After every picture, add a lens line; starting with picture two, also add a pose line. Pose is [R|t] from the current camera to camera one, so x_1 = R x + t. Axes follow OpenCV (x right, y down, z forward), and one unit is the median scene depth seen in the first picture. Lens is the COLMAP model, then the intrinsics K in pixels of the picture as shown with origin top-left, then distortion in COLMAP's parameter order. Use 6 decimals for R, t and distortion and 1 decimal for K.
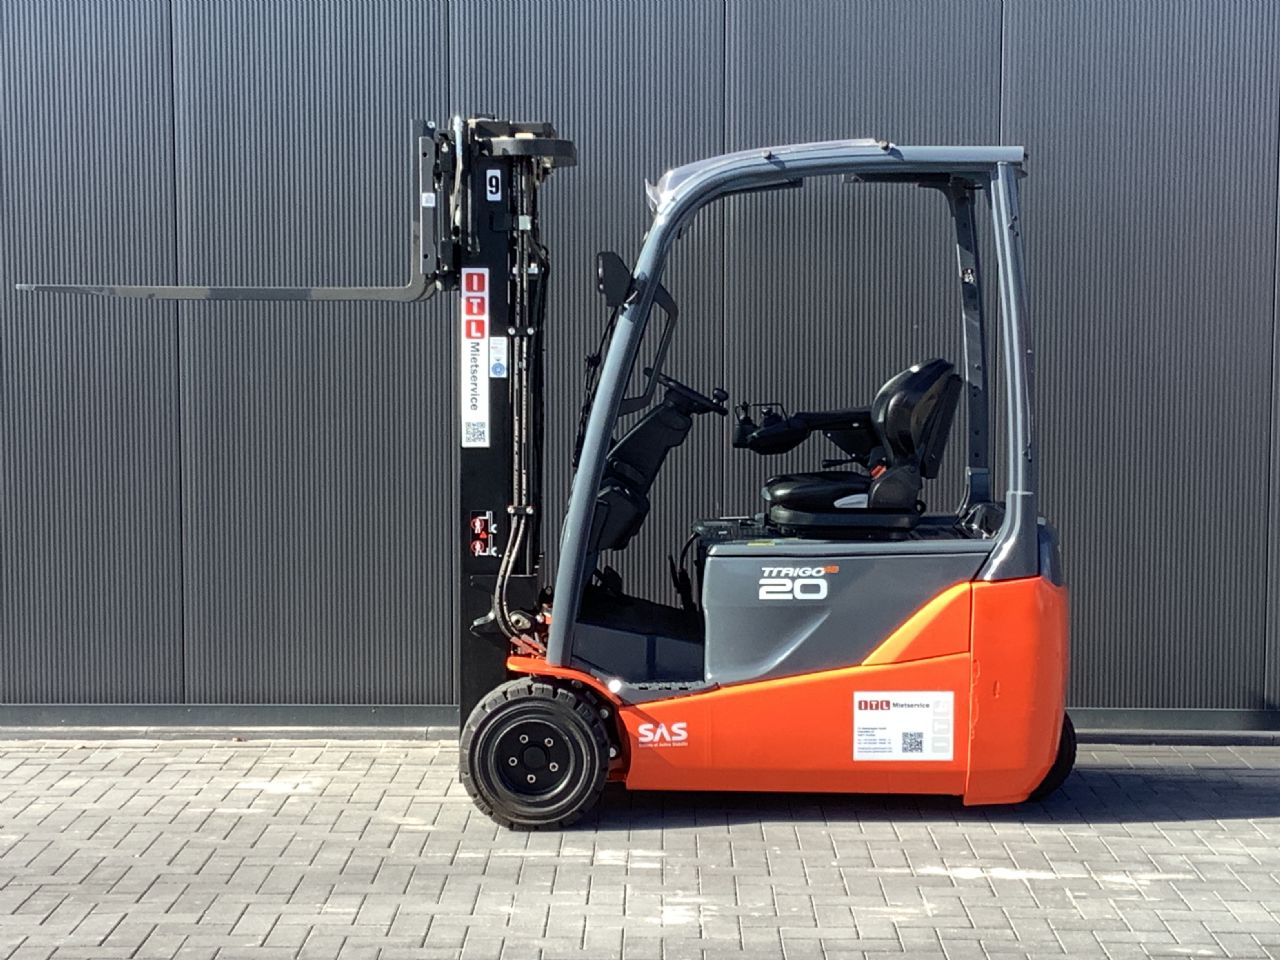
lens RADIAL K [[2345.0, 0, 640.0], [0, 2345.0, 480.0], [0, 0, 1]] dist [-0.008121, 0.196259]
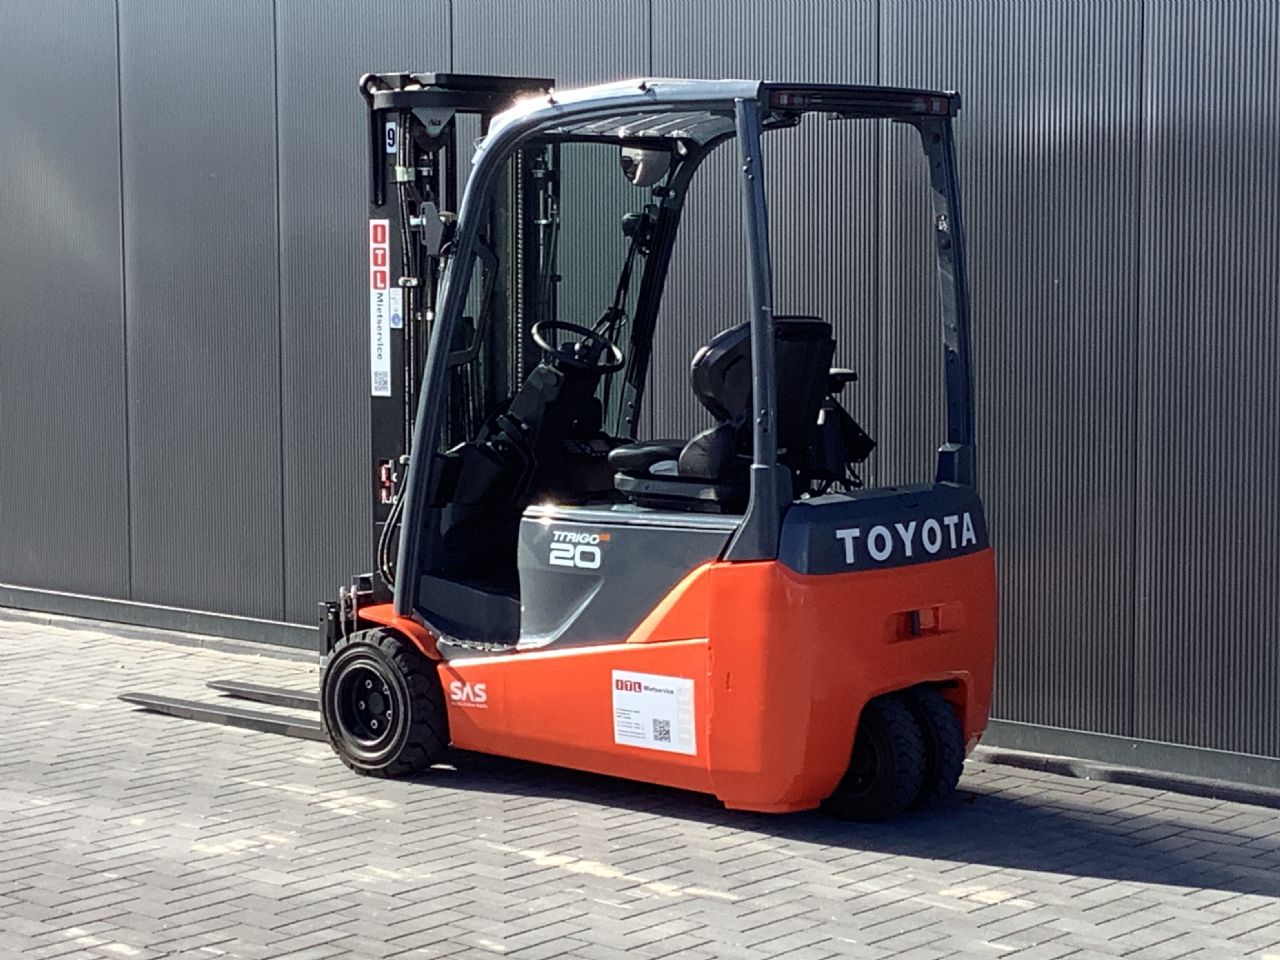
lens RADIAL K [[2900.9, 0, 640.0], [0, 2900.9, 480.0], [0, 0, 1]] dist [0.005560, -0.065168]
pose [[0.739765, 0.052389, -0.670822, 0.871436], [-0.050448, 0.998477, 0.022344, -0.011641], [0.670971, 0.017312, 0.741281, 0.146760]]
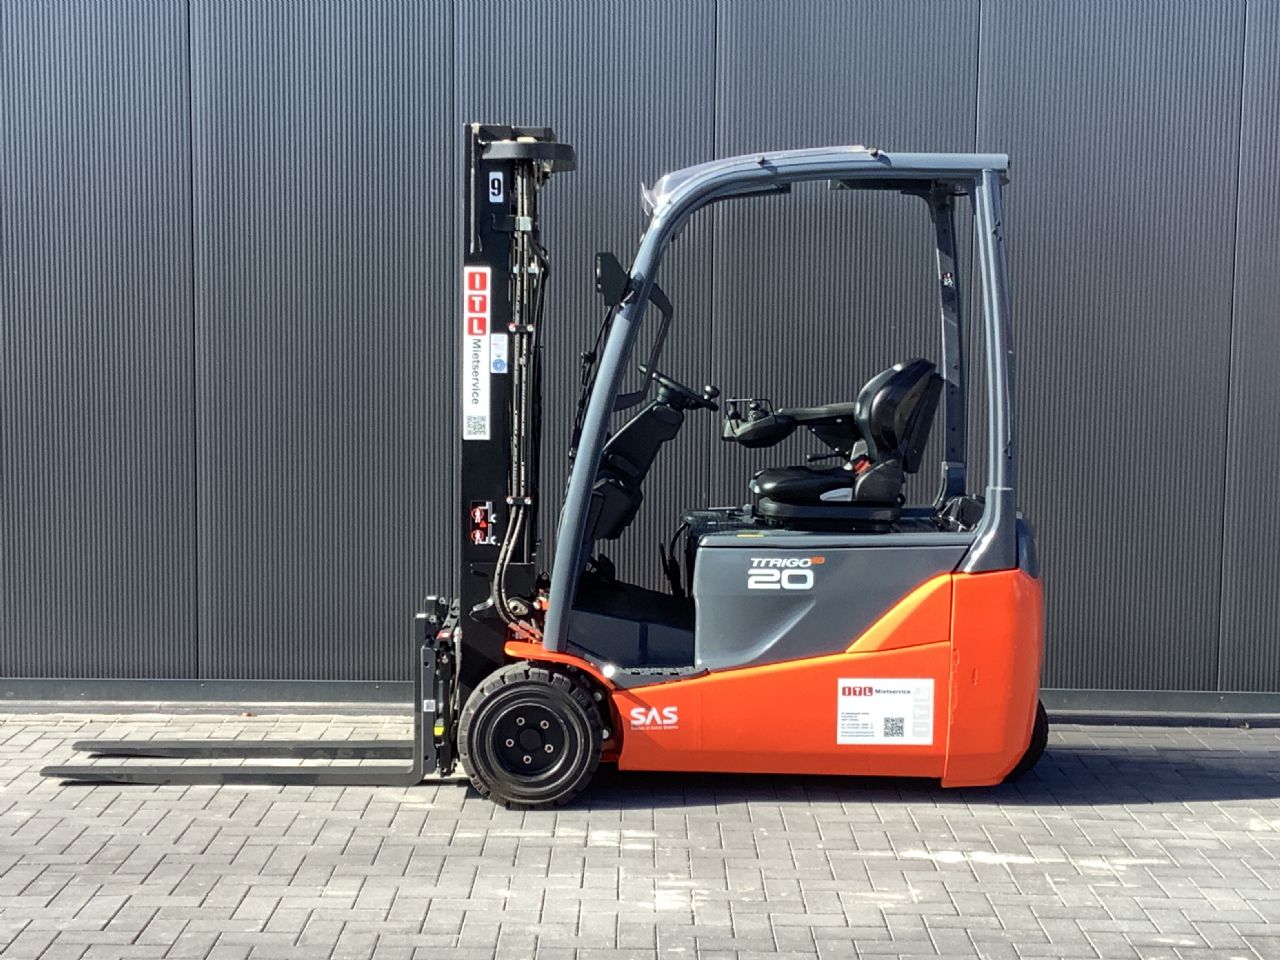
lens RADIAL K [[2066.1, 0, 640.0], [0, 2066.1, 480.0], [0, 0, 1]] dist [0.019713, -0.021097]
pose [[0.999917, 0.008453, 0.009724, -0.006414], [-0.008544, 0.999920, 0.009373, -0.005479], [-0.009644, -0.009455, 0.999909, 0.084657]]
